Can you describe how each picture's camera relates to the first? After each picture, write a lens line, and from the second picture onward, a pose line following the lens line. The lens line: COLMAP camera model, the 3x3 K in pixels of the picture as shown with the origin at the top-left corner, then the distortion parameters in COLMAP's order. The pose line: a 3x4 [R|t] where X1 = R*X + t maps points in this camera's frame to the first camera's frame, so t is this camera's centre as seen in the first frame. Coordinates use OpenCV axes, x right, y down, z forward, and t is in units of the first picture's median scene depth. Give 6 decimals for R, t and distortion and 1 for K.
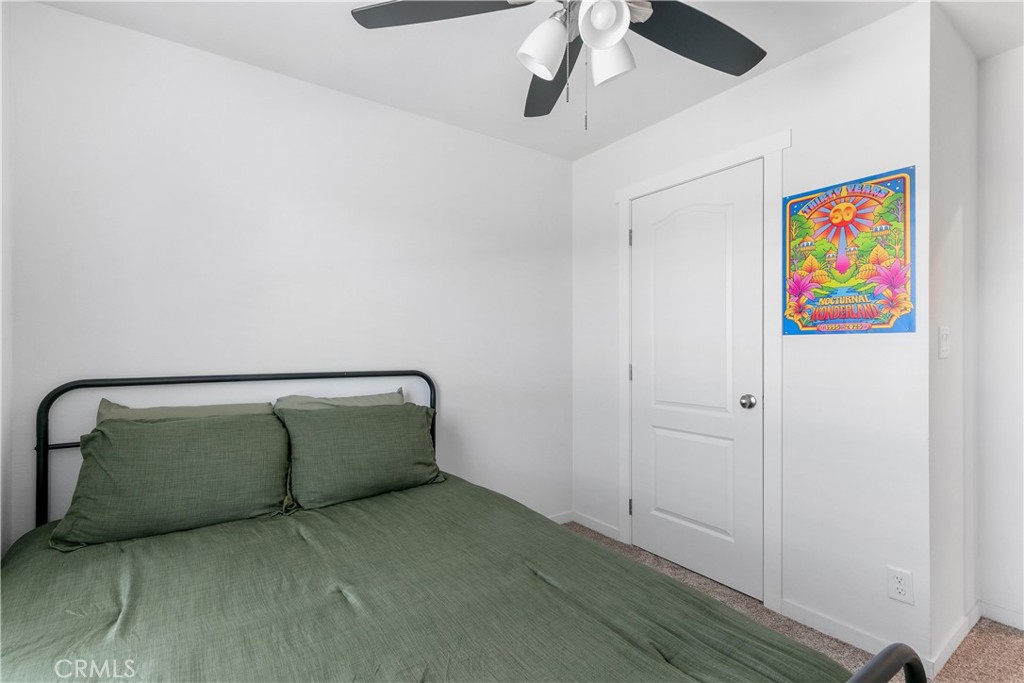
lens RADIAL K [[473.5, 0, 512.0], [0, 473.5, 341.5], [0, 0, 1]] dist [-0.000127, -0.000022]
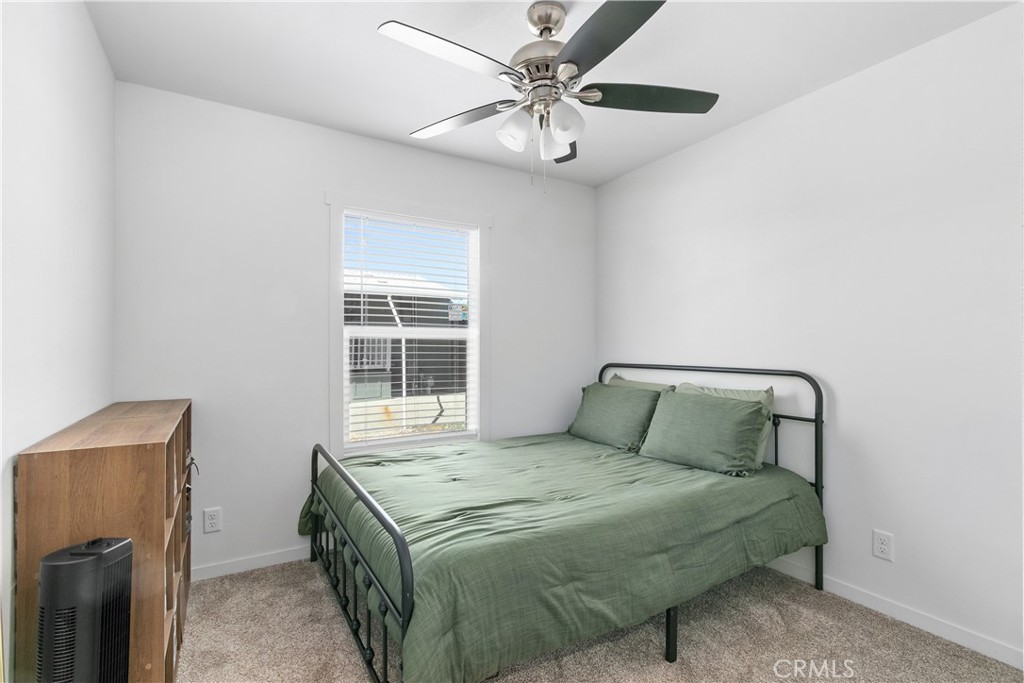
lens RADIAL K [[473.5, 0, 512.0], [0, 473.5, 341.5], [0, 0, 1]] dist [-0.000127, -0.000022]
pose [[-0.066277, -0.015904, -0.997675, 1.044072], [0.007856, 0.999834, -0.016460, 0.018533], [0.997770, -0.008928, -0.066141, 0.676898]]
